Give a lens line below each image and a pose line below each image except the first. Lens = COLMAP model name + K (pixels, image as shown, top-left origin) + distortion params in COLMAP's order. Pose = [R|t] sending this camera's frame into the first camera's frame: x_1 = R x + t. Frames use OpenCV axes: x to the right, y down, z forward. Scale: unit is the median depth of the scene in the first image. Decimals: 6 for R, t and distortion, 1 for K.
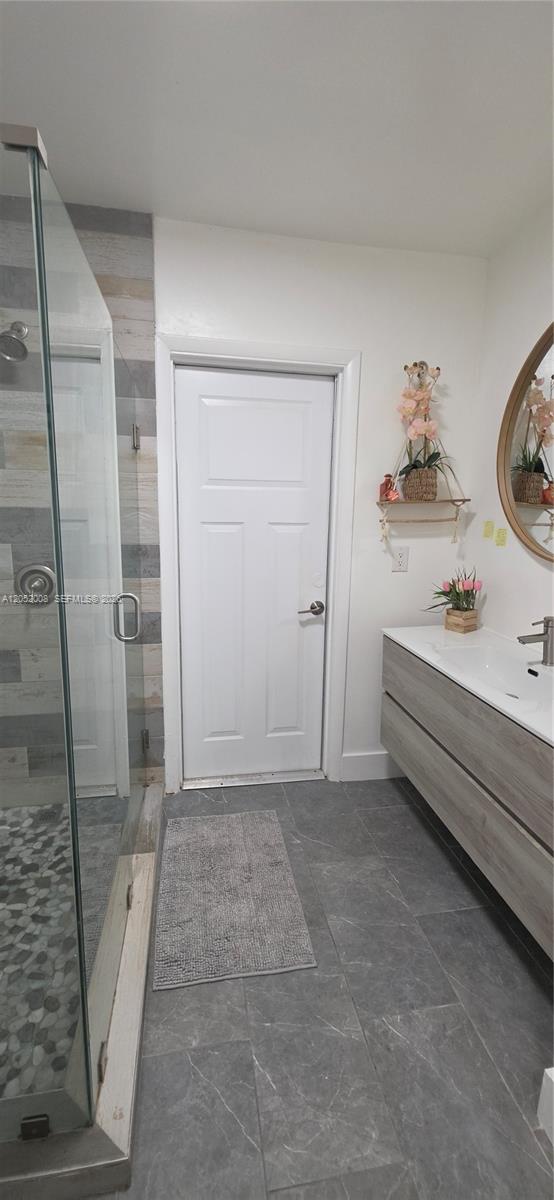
lens RADIAL K [[481.3, 0, 285.6], [0, 481.3, 590.9], [0, 0, 1]] dist [0.022065, -0.010717]
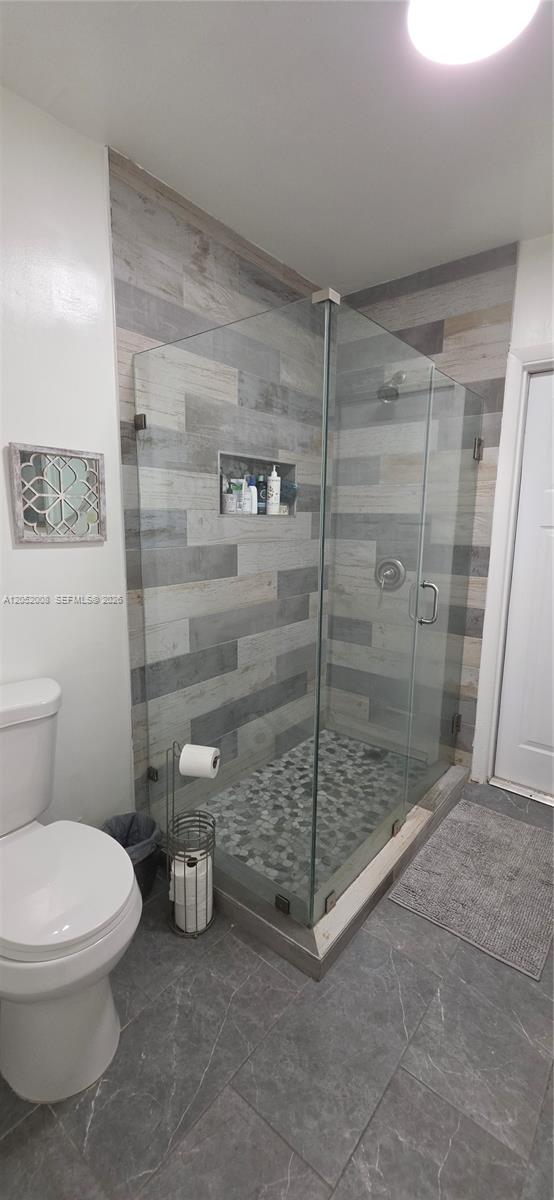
lens RADIAL K [[481.3, 0, 285.6], [0, 481.3, 590.9], [0, 0, 1]] dist [0.022065, -0.010717]
pose [[0.662559, 0.110056, -0.740880, 0.258129], [-0.124901, 0.991531, 0.035593, 0.021720], [0.738522, 0.068954, 0.670694, -0.054165]]
